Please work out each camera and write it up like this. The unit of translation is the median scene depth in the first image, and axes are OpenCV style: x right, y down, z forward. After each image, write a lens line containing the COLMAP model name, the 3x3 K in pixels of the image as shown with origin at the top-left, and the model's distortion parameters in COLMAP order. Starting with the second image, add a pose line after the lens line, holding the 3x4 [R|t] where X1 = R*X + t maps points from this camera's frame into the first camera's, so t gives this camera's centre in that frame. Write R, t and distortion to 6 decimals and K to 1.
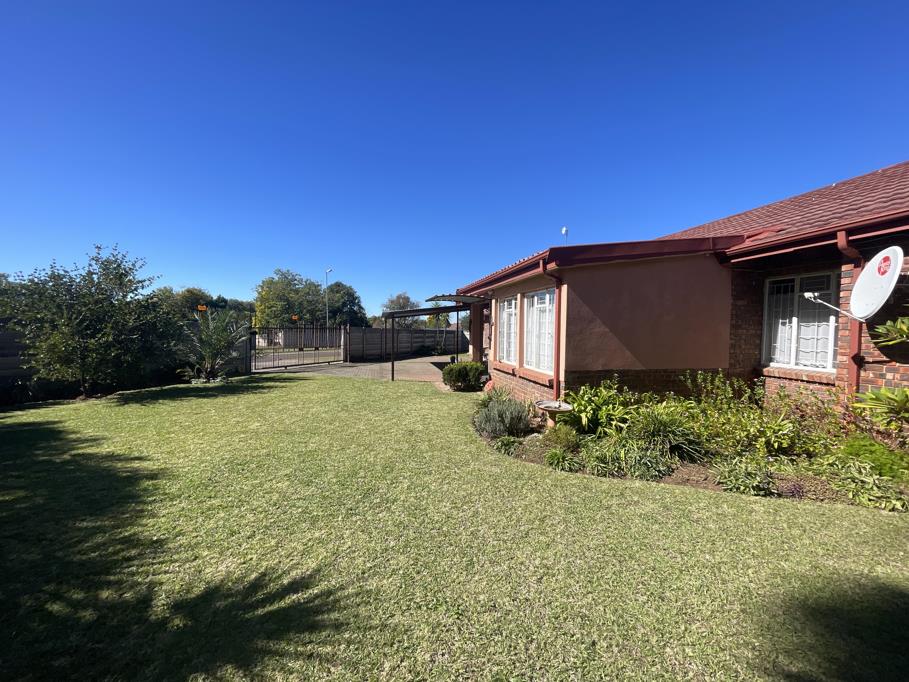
lens RADIAL K [[368.0, 0, 454.5], [0, 368.0, 341.0], [0, 0, 1]] dist [-0.003903, 0.000198]
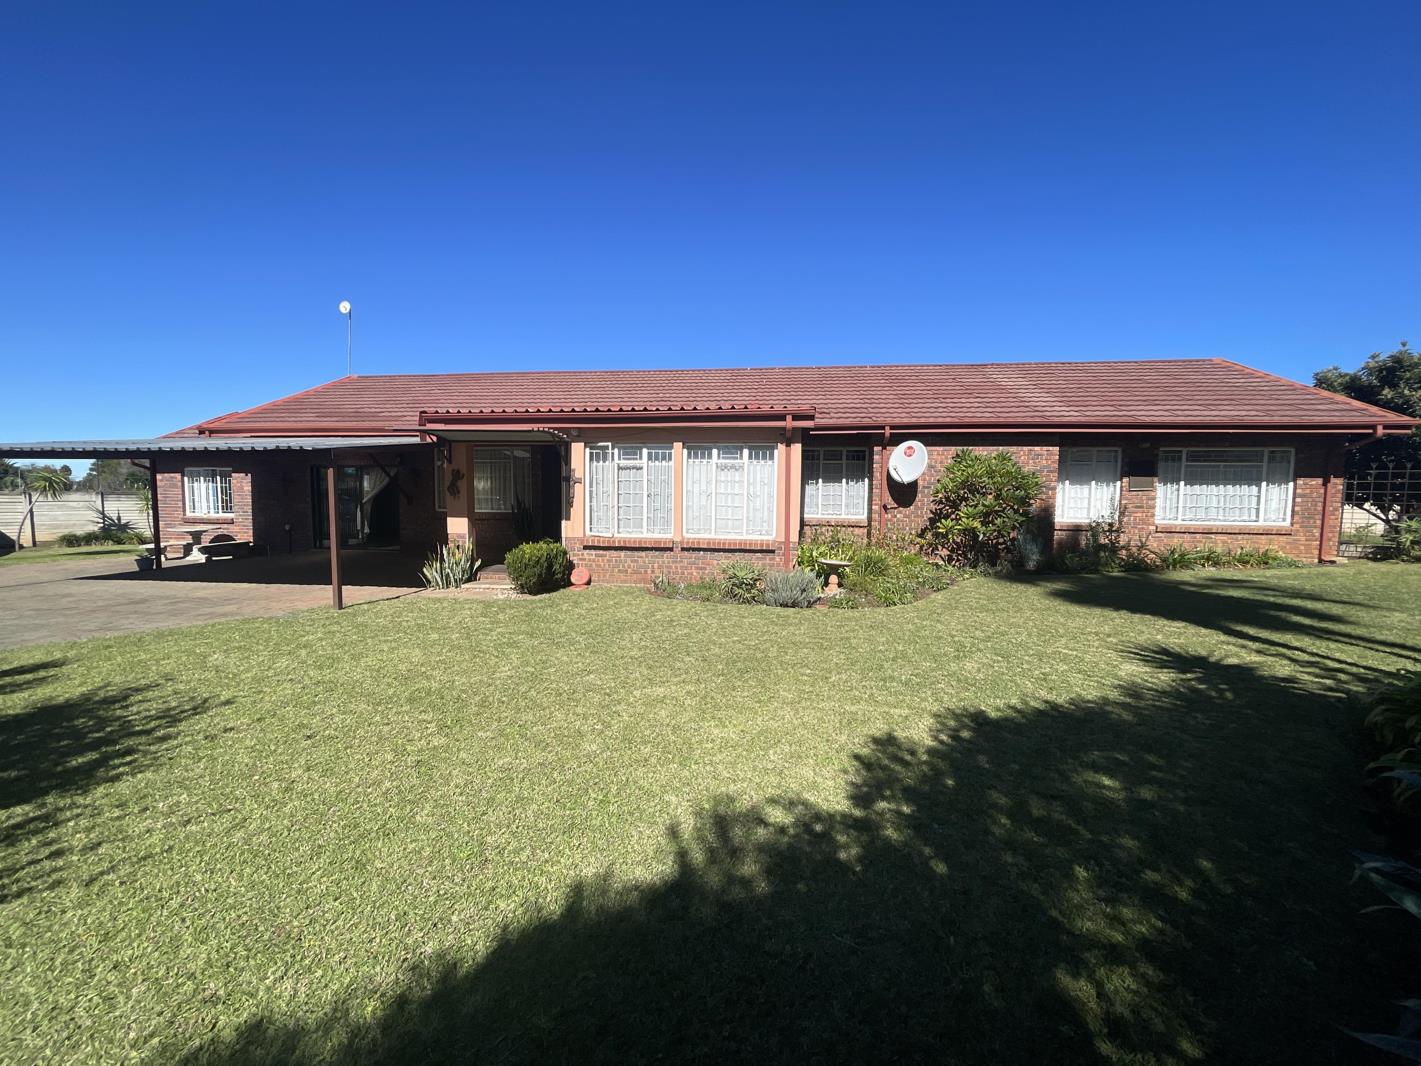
lens RADIAL K [[575.3, 0, 710.5], [0, 575.3, 533.0], [0, 0, 1]] dist [-0.003903, 0.000198]
pose [[0.340587, -0.078201, 0.936955, -1.552366], [0.027550, 0.996937, 0.073193, -0.043324], [-0.939809, 0.000885, 0.341698, 0.870711]]
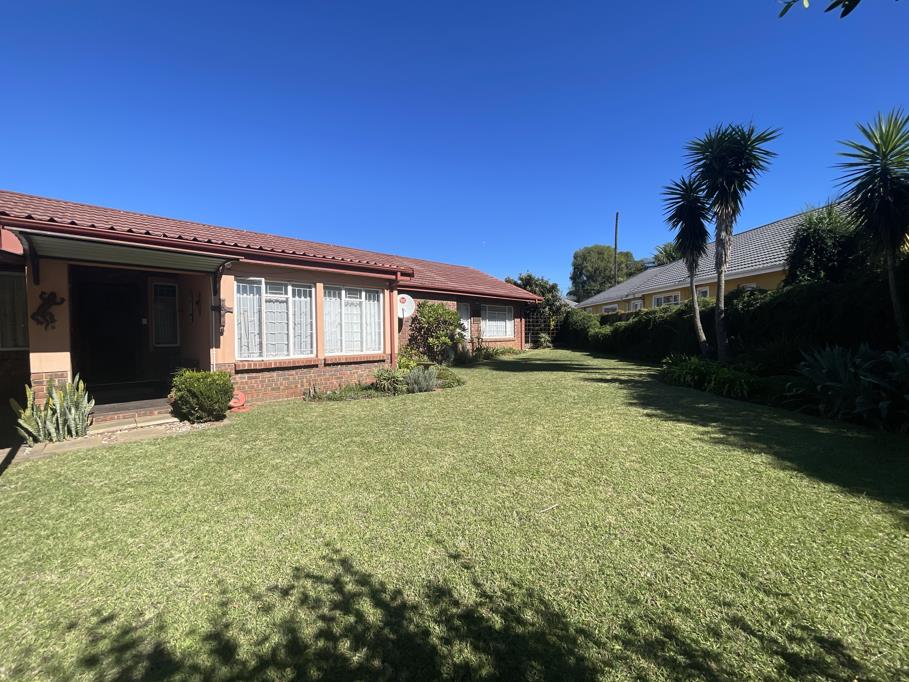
lens RADIAL K [[368.0, 0, 454.5], [0, 368.0, 341.0], [0, 0, 1]] dist [-0.003903, 0.000198]
pose [[-0.529571, -0.030019, 0.847734, -1.434190], [0.030818, 0.998033, 0.054592, -0.025253], [-0.847706, 0.055036, -0.527604, 2.024612]]
